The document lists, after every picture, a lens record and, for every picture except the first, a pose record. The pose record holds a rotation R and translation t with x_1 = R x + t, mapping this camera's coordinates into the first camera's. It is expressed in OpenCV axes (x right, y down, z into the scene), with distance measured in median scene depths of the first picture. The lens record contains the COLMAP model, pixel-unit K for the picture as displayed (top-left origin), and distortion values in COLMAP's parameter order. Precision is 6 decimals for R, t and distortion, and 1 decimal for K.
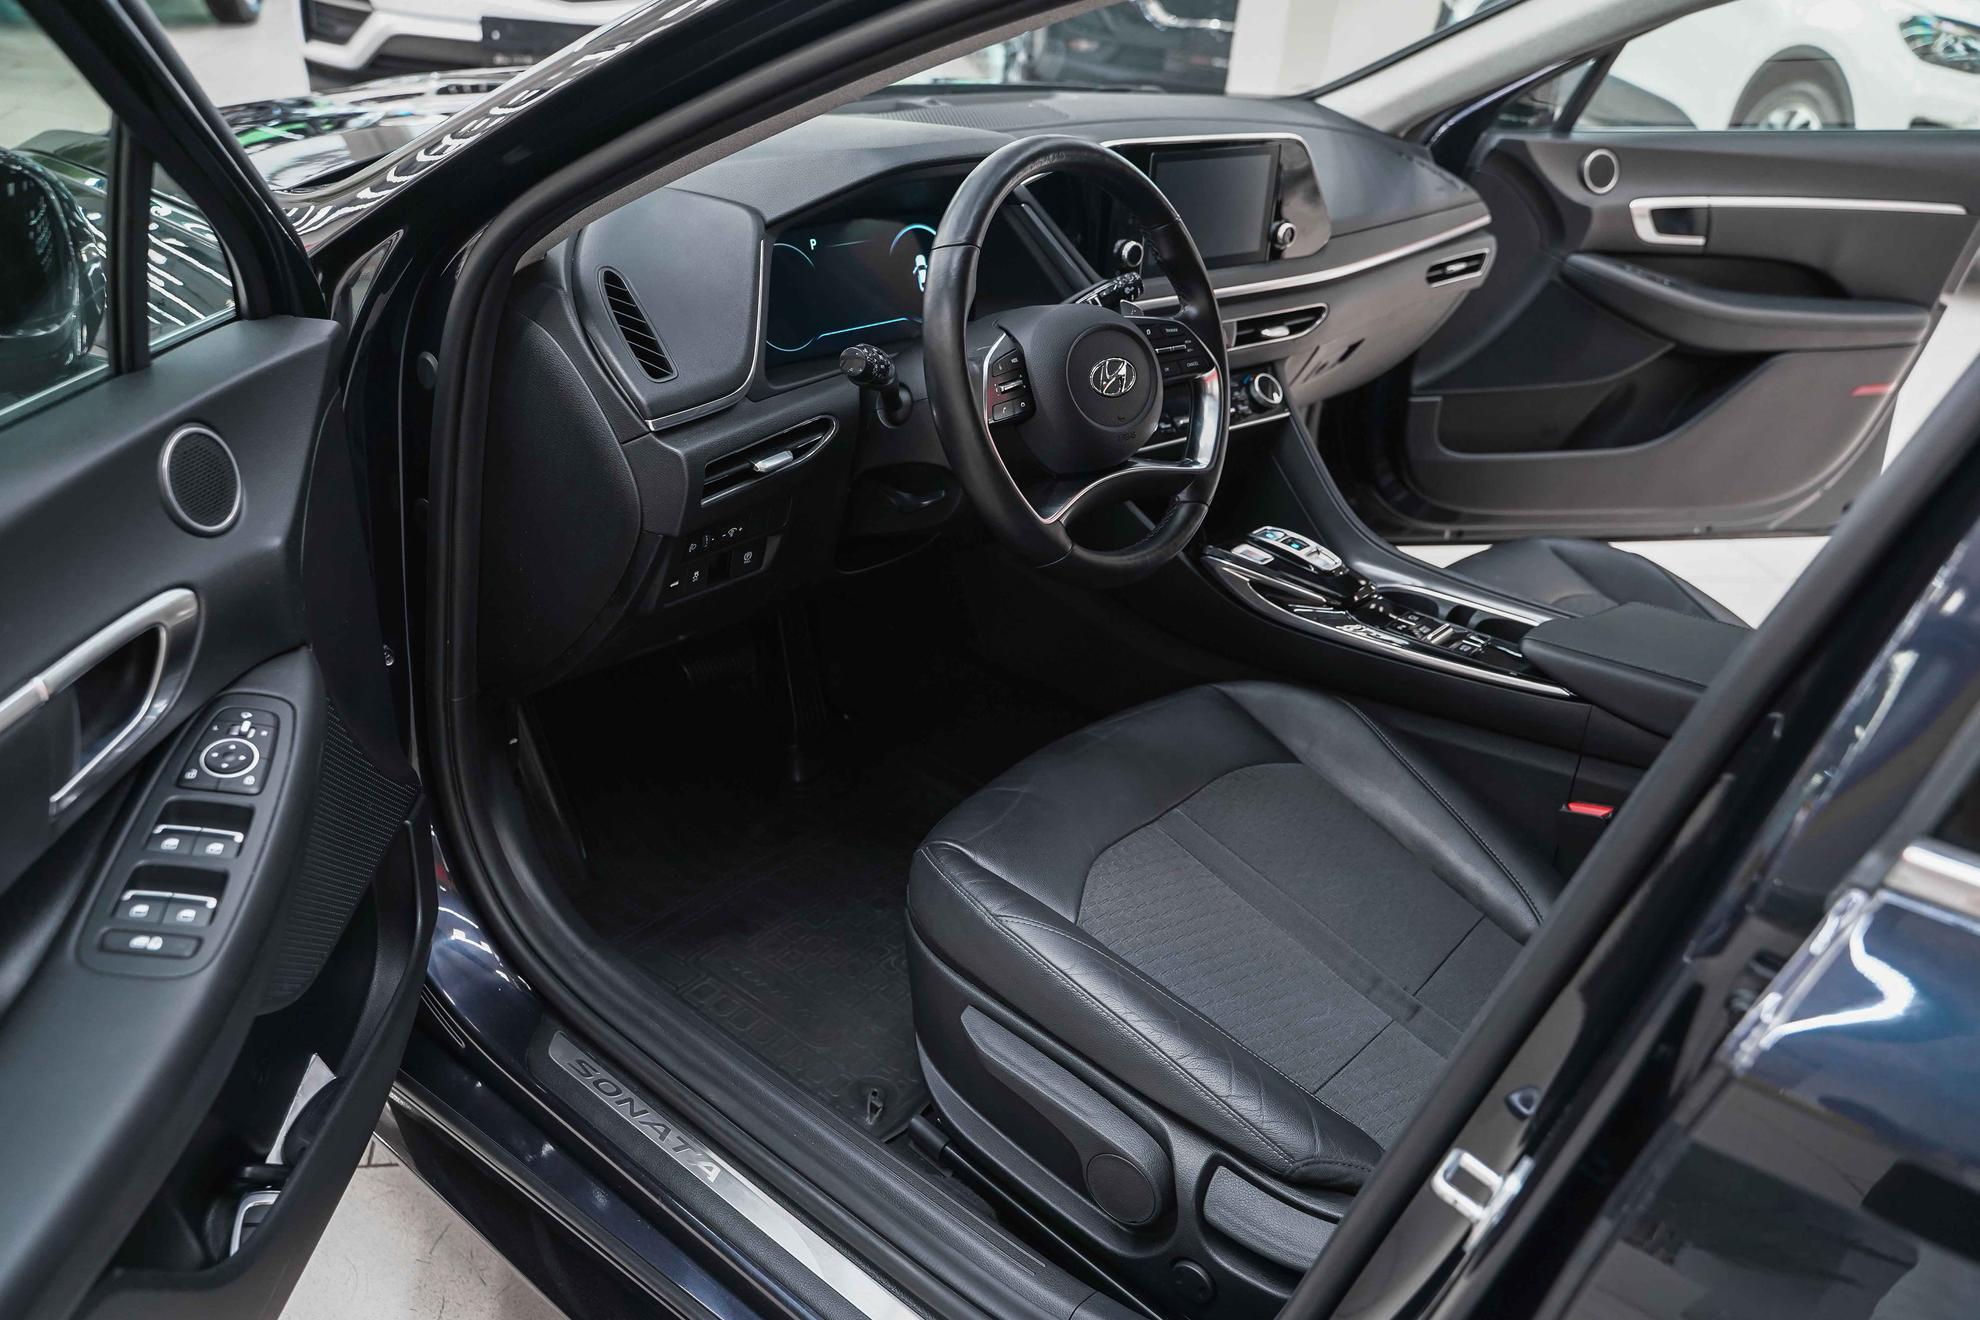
lens RADIAL K [[1583.9, 0, 990.0], [0, 1583.9, 660.0], [0, 0, 1]] dist [-0.031760, 0.036807]
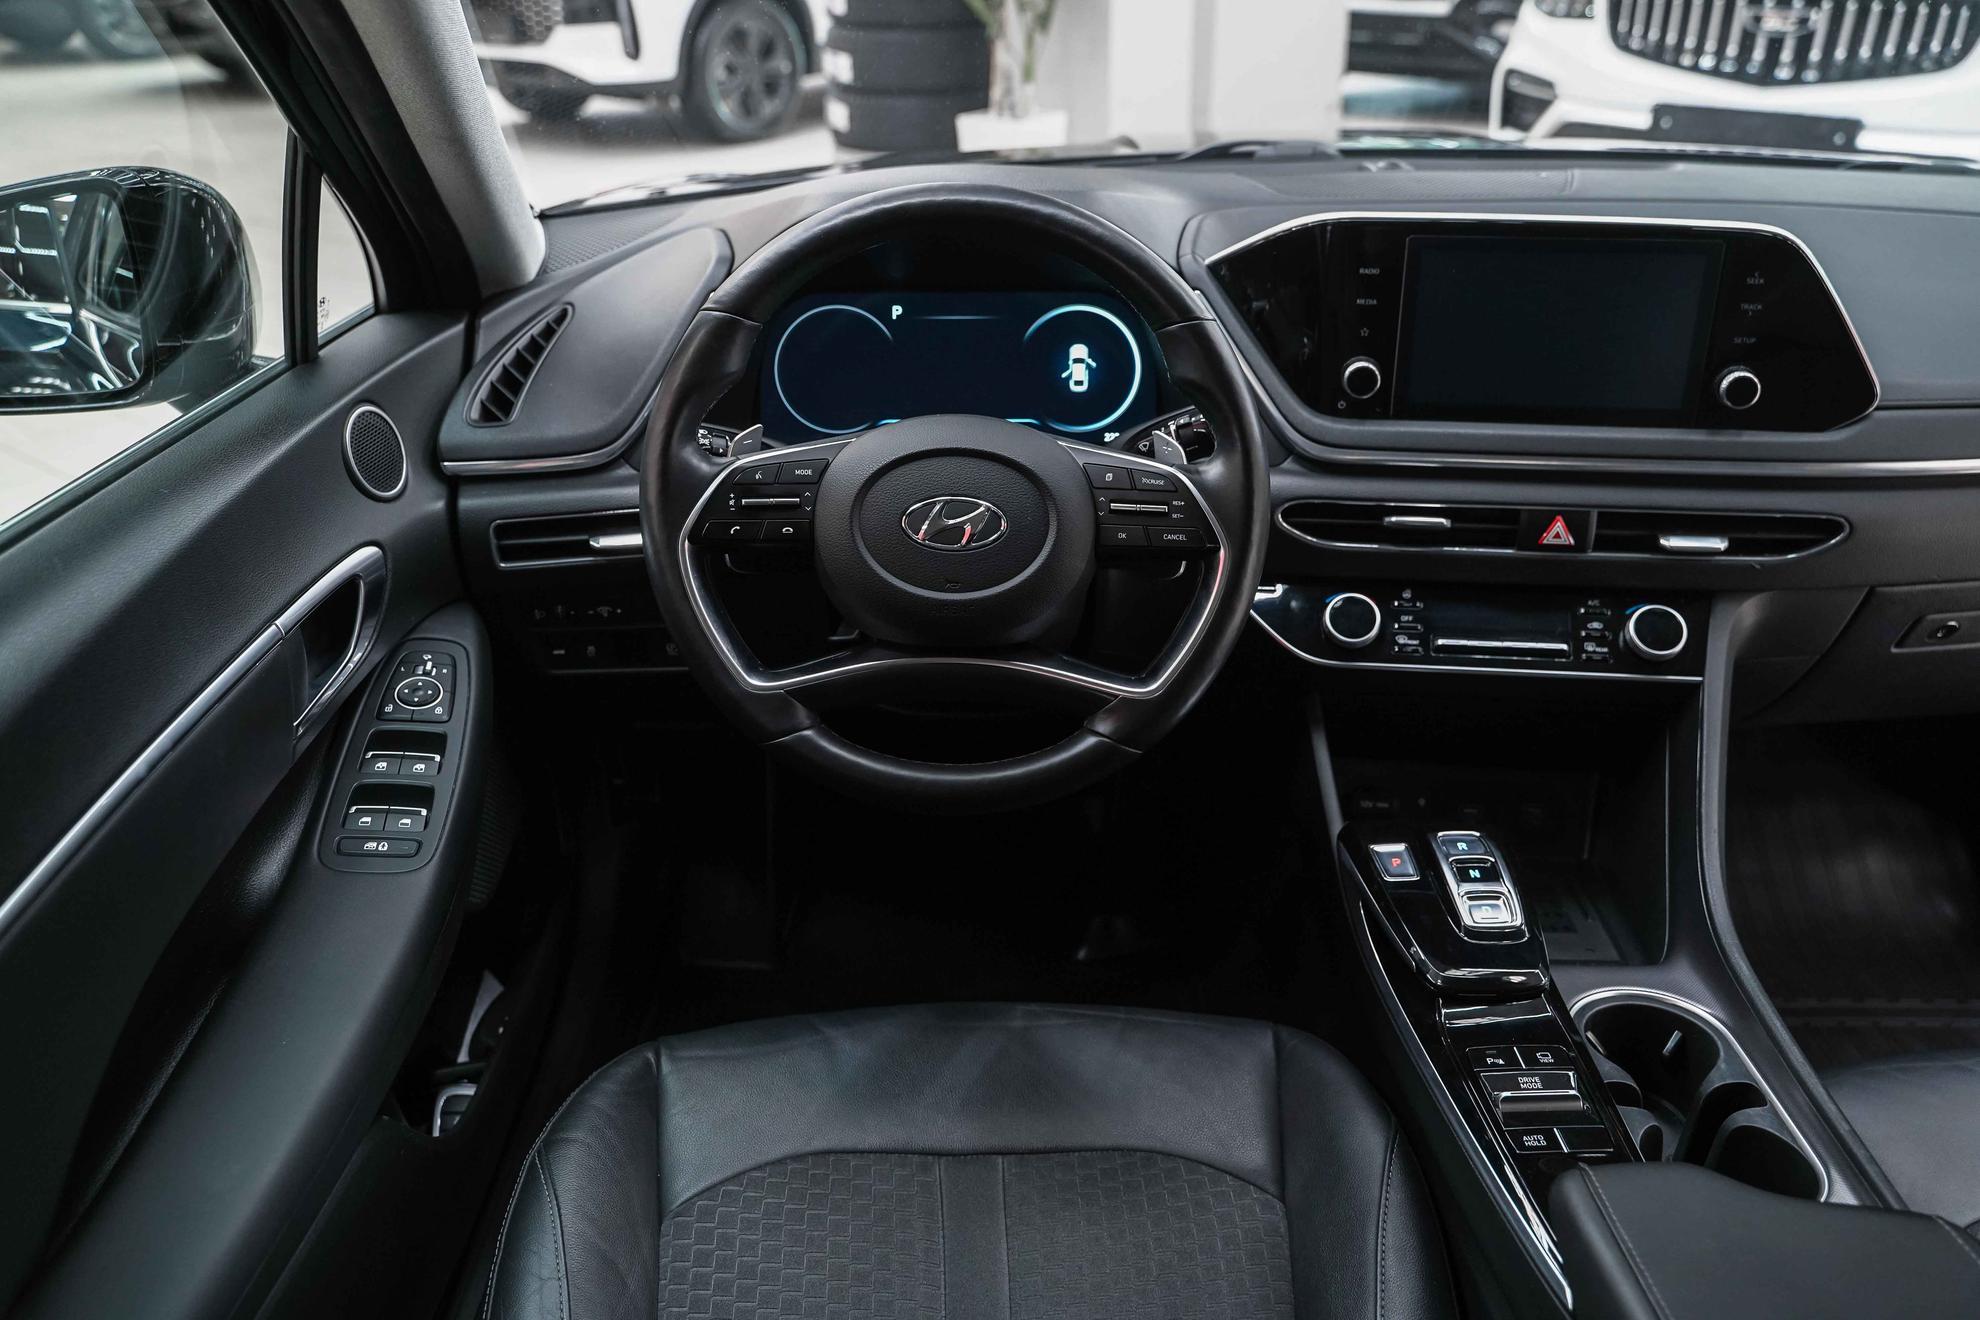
lens RADIAL K [[1583.9, 0, 990.0], [0, 1583.9, 660.0], [0, 0, 1]] dist [-0.031760, 0.036807]
pose [[0.653399, 0.241989, -0.717294, 0.451513], [-0.284997, 0.956452, 0.063062, -0.126851], [0.701317, 0.163222, 0.693911, 0.400992]]
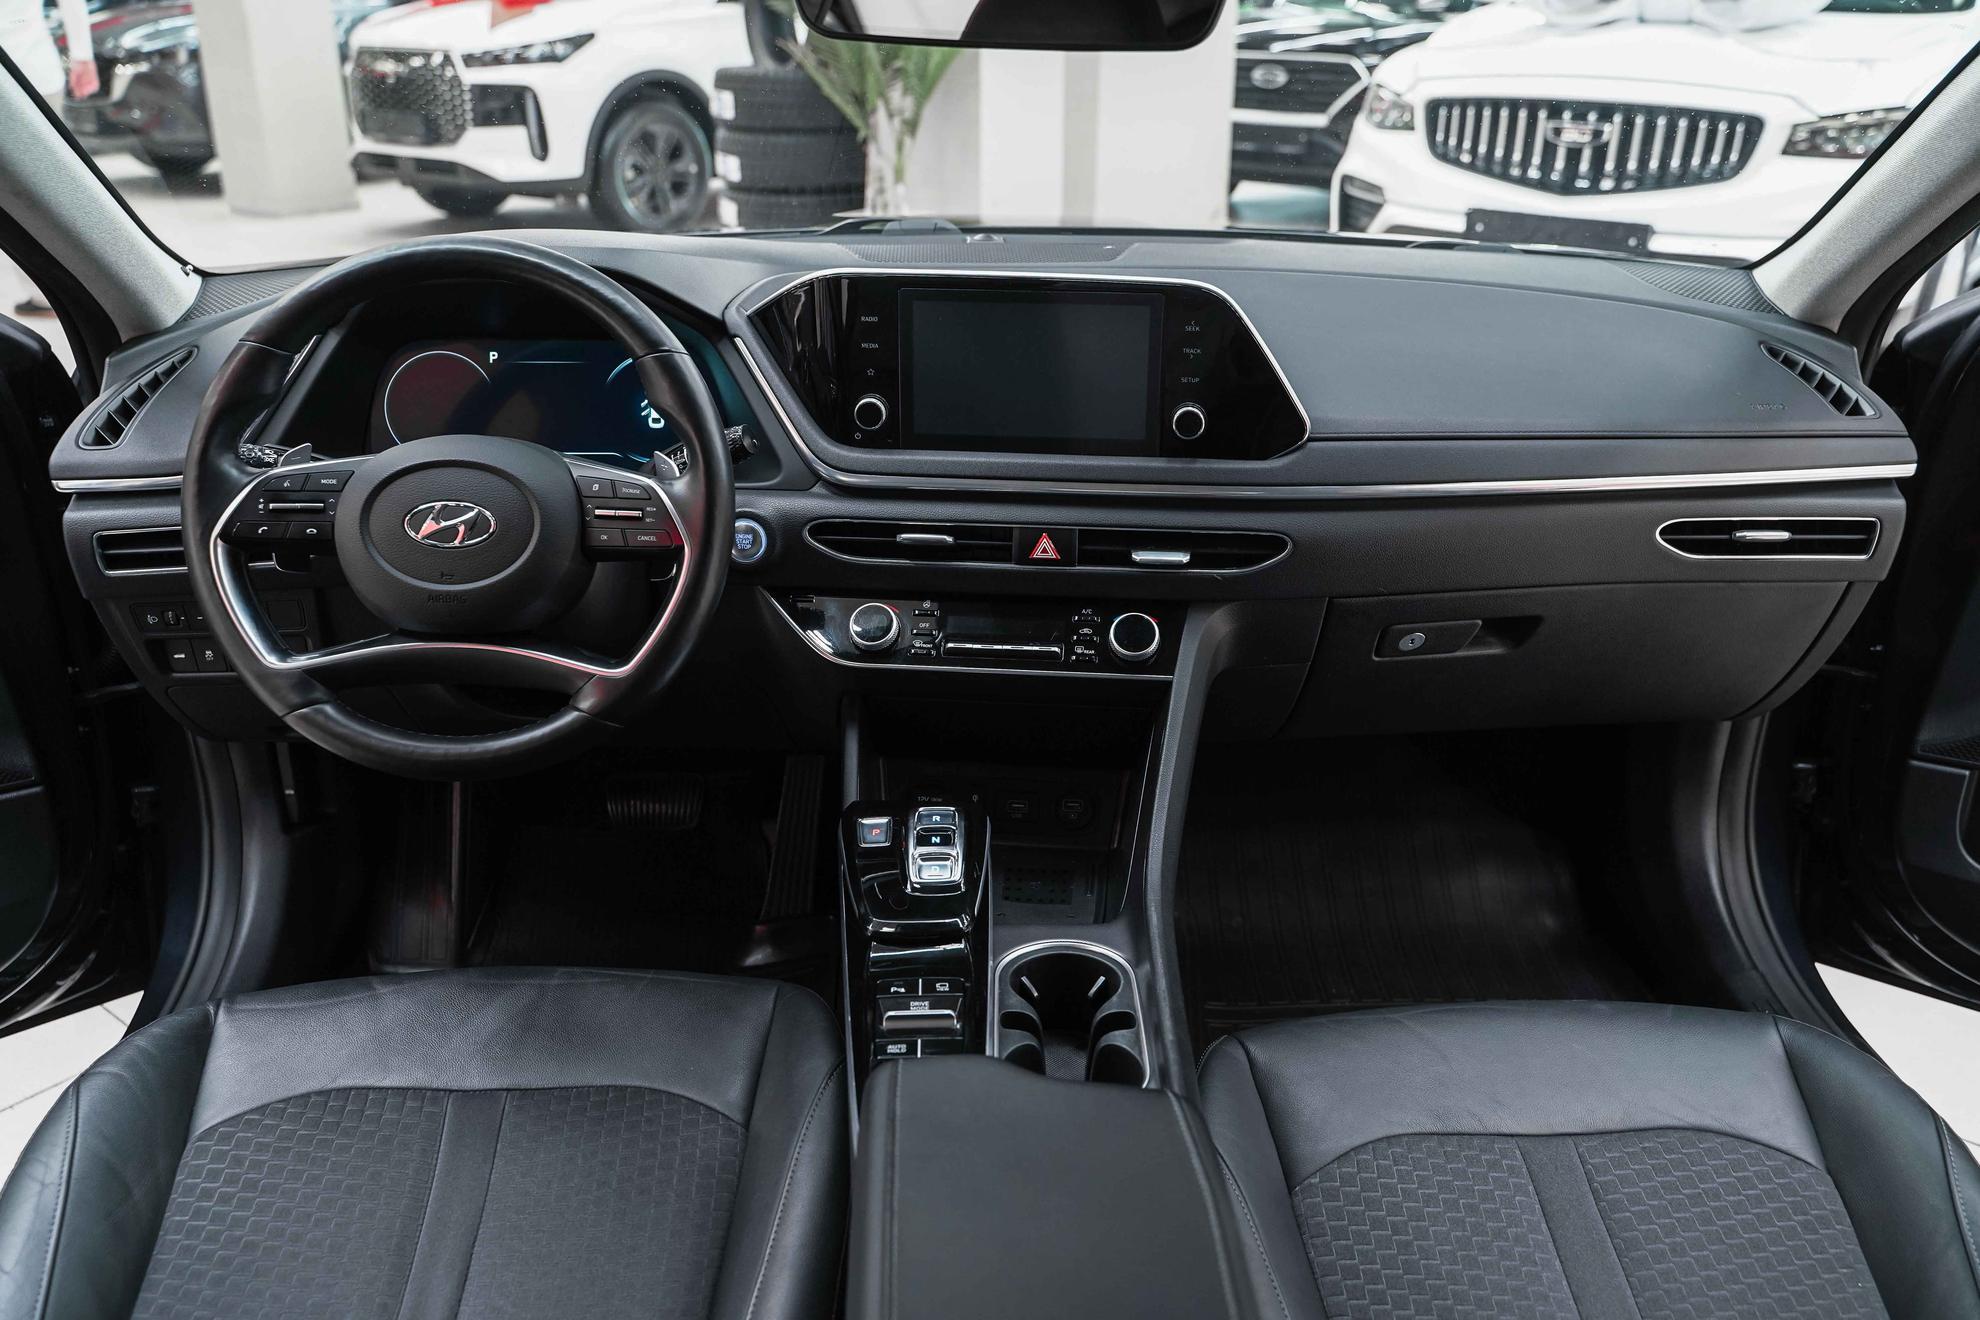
lens RADIAL K [[1583.9, 0, 990.0], [0, 1583.9, 660.0], [0, 0, 1]] dist [-0.031760, 0.036807]
pose [[0.675270, 0.199656, -0.710034, 0.634316], [-0.288580, 0.957441, -0.005226, -0.140389], [0.678773, 0.208431, 0.704148, 0.474349]]
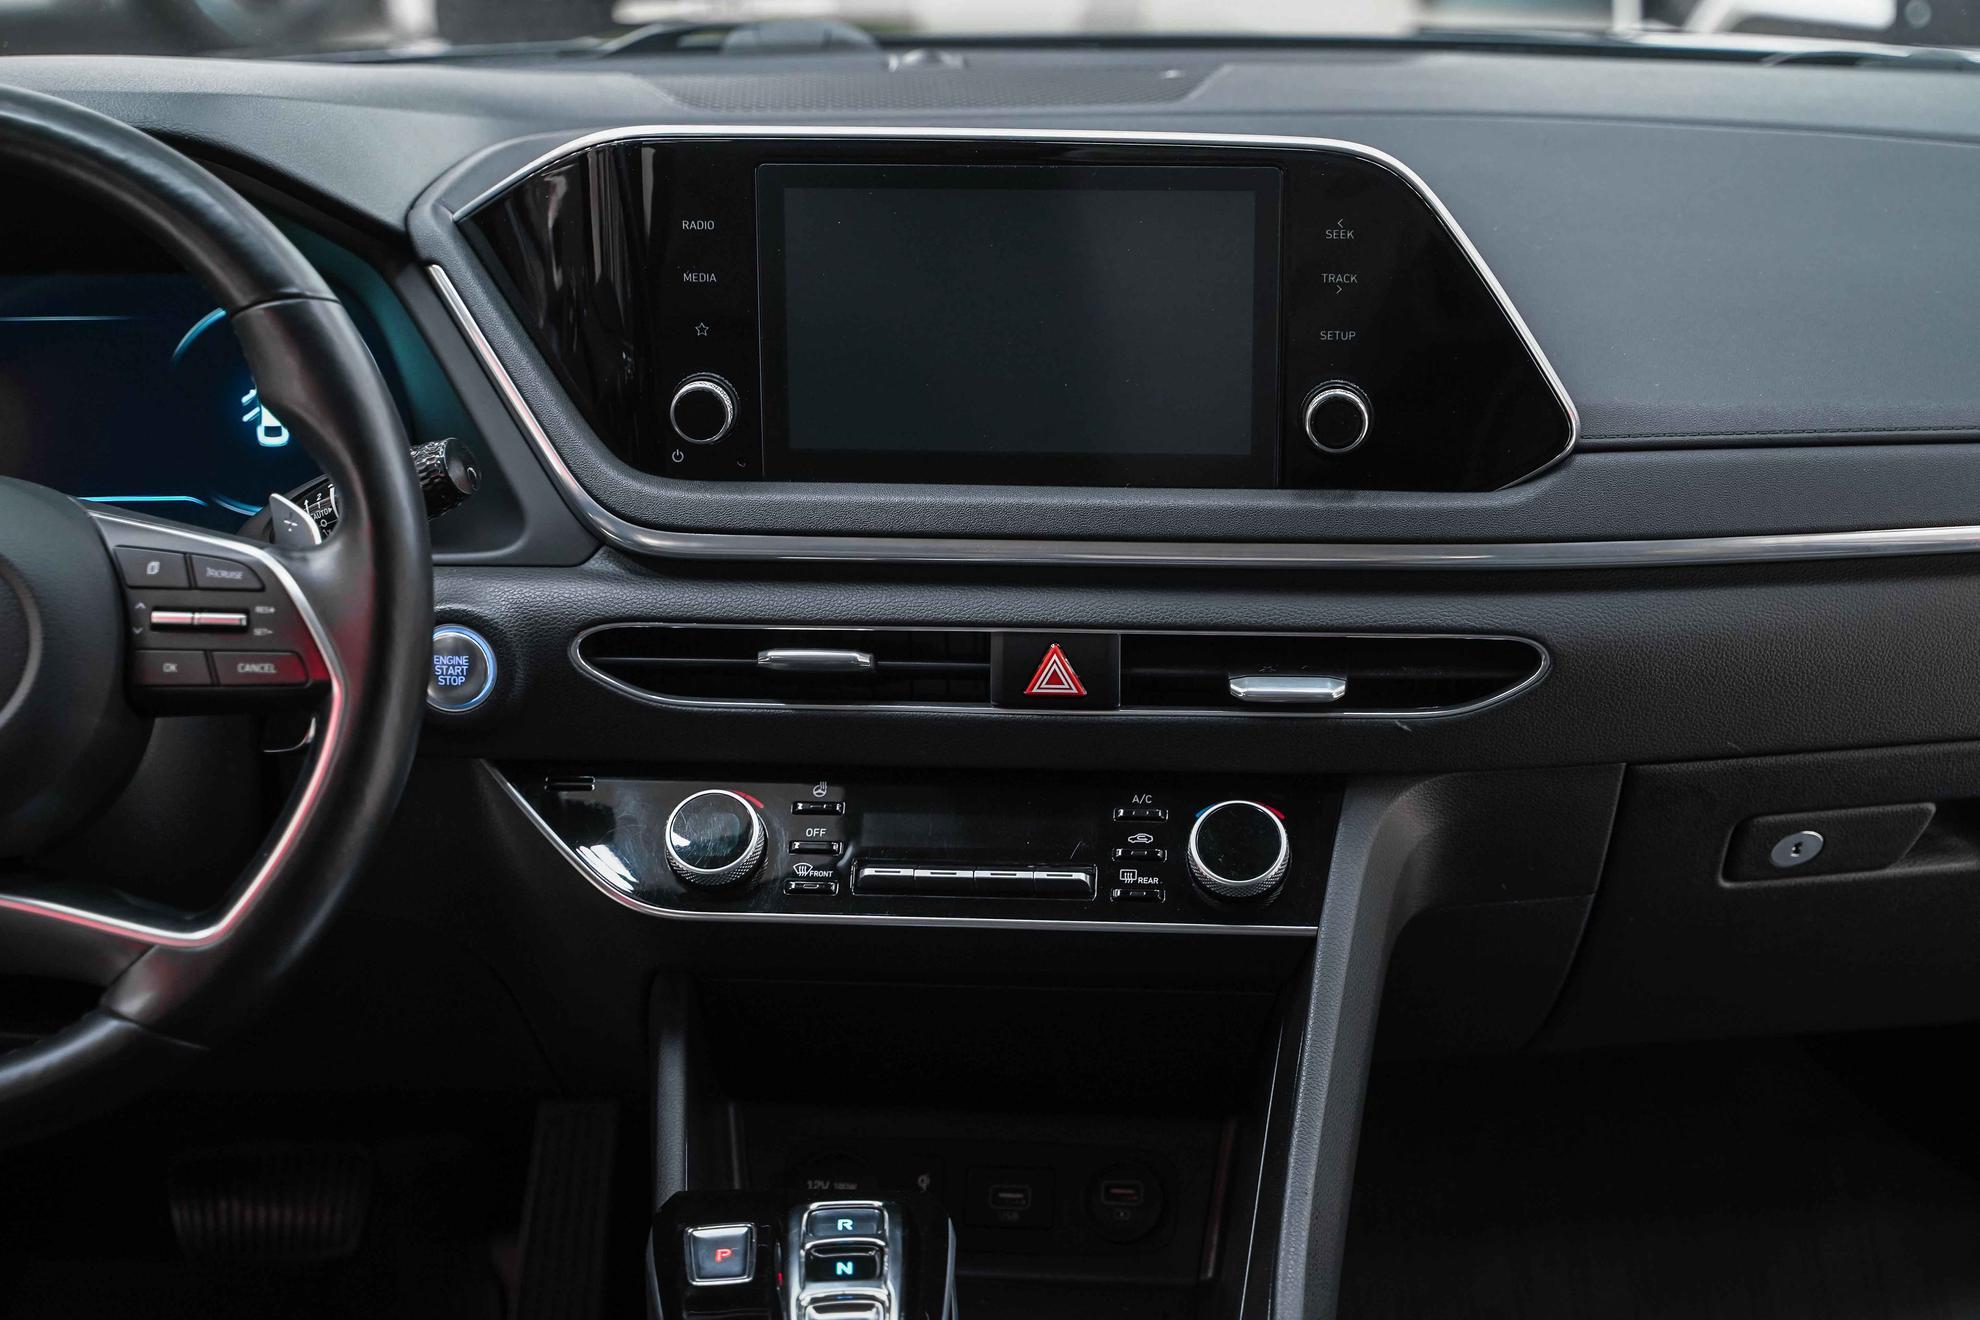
lens RADIAL K [[3246.1, 0, 990.0], [0, 3246.1, 660.0], [0, 0, 1]] dist [0.008014, -0.077175]
pose [[0.686553, 0.136390, -0.714173, 0.645154], [-0.271956, 0.959121, -0.078269, -0.141327], [0.674303, 0.247960, 0.695579, 0.464612]]
